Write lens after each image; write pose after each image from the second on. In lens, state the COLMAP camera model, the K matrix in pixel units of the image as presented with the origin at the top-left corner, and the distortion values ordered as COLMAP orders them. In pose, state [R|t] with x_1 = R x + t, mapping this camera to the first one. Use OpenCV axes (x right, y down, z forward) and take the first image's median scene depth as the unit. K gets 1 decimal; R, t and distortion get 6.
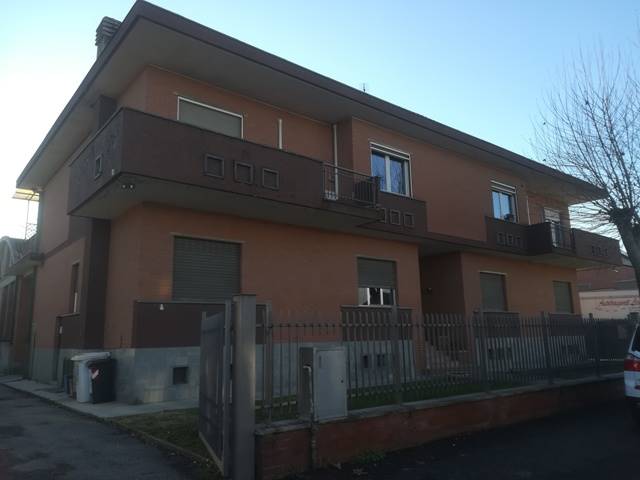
lens RADIAL K [[492.0, 0, 319.5], [0, 492.0, 240.0], [0, 0, 1]] dist [0.010372, -0.010662]
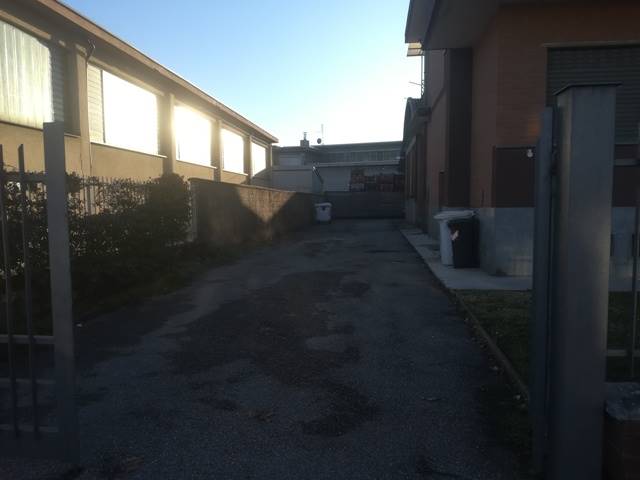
lens RADIAL K [[492.0, 0, 319.7], [0, 492.0, 240.5], [0, 0, 1]] dist [0.010372, -0.010662]
pose [[0.691404, 0.074378, -0.718630, -0.000634], [0.132219, 0.964861, 0.227072, 0.054095], [0.710267, -0.252015, 0.657274, 0.265909]]
